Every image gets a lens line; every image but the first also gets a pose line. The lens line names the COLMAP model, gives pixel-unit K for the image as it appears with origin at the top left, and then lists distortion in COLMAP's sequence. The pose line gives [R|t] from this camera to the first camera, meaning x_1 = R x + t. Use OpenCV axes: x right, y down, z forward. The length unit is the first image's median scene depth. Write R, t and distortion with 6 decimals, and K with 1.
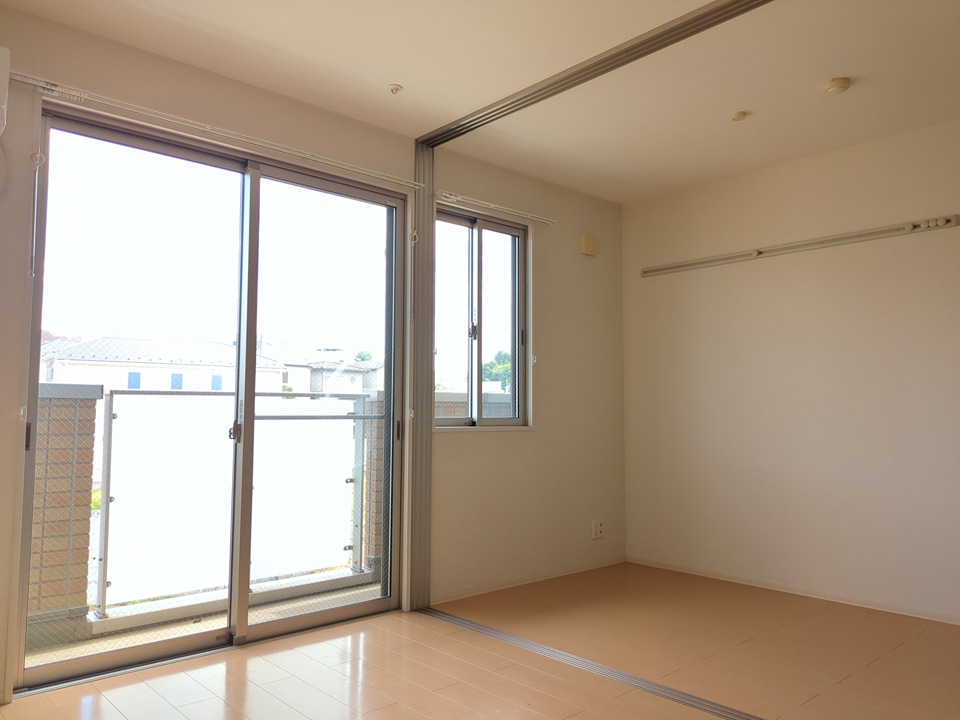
lens RADIAL K [[721.2, 0, 482.3], [0, 721.2, 362.5], [0, 0, 1]] dist [0.056206, -0.042653]
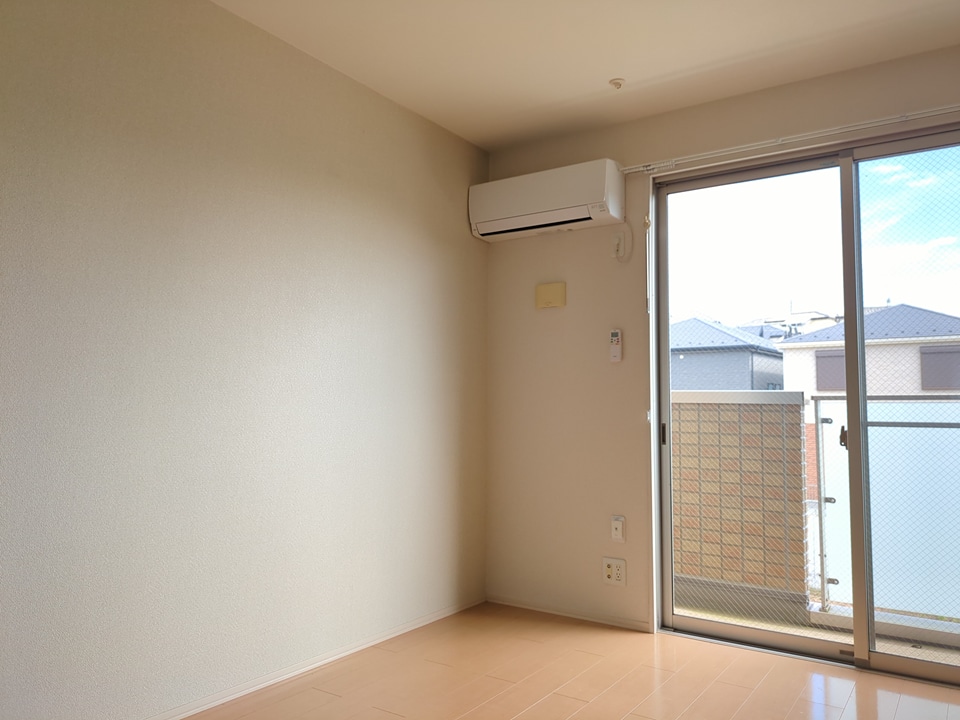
lens RADIAL K [[731.9, 0, 482.9], [0, 731.9, 356.0], [0, 0, 1]] dist [0.033047, 0.001815]
pose [[0.244388, -0.074858, -0.966784, 0.439120], [0.060009, 0.996272, -0.061972, 0.017748], [0.967819, -0.042871, 0.247970, 0.279913]]
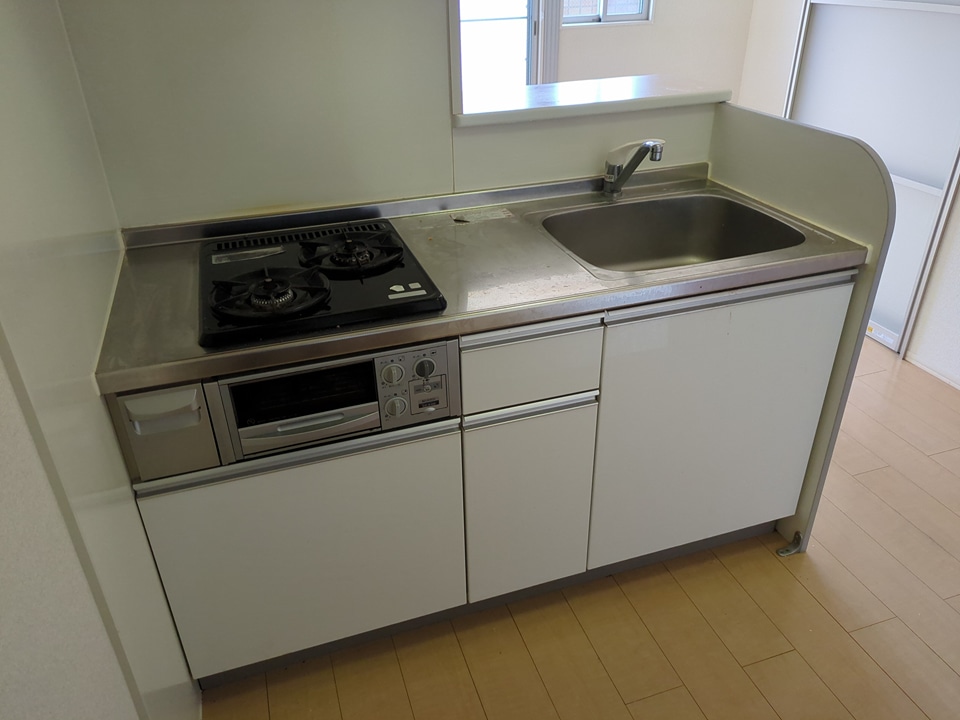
lens RADIAL K [[724.8, 0, 464.3], [0, 724.8, 347.4], [0, 0, 1]] dist [0.042902, -0.053990]
pose [[0.912257, 0.180533, -0.367689, 0.437977], [0.049458, 0.842524, 0.536383, -0.170932], [0.406621, -0.507505, 0.759670, -0.535331]]
